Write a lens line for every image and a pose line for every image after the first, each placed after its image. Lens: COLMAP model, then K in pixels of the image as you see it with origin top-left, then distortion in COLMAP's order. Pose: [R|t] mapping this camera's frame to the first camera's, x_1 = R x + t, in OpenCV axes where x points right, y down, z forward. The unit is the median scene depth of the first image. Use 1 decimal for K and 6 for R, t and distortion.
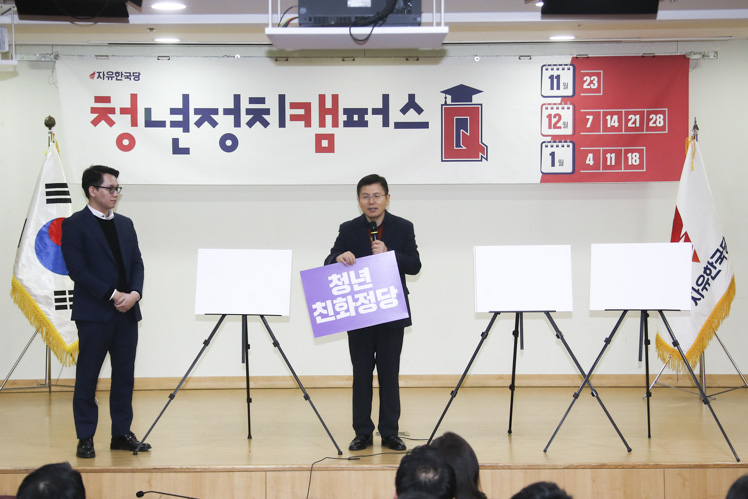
lens RADIAL K [[2111.7, 0, 370.2], [0, 2111.7, 247.6], [0, 0, 1]] dist [0.631326, 0.000000]
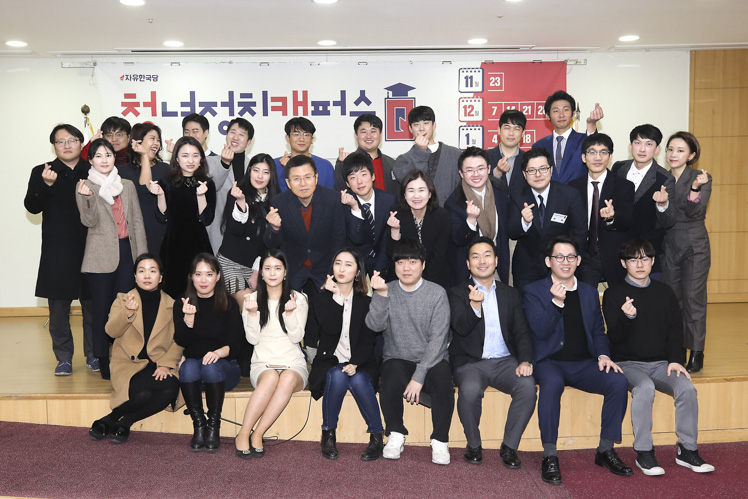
lens RADIAL K [[840.8, 0, 351.4], [0, 840.8, 270.1], [0, 0, 1]] dist [0.069182, 0.000000]
pose [[0.999666, -0.010866, 0.023466, -0.001085], [0.010102, 0.999422, 0.032449, 0.023303], [-0.023805, -0.032201, 0.999198, 0.466936]]
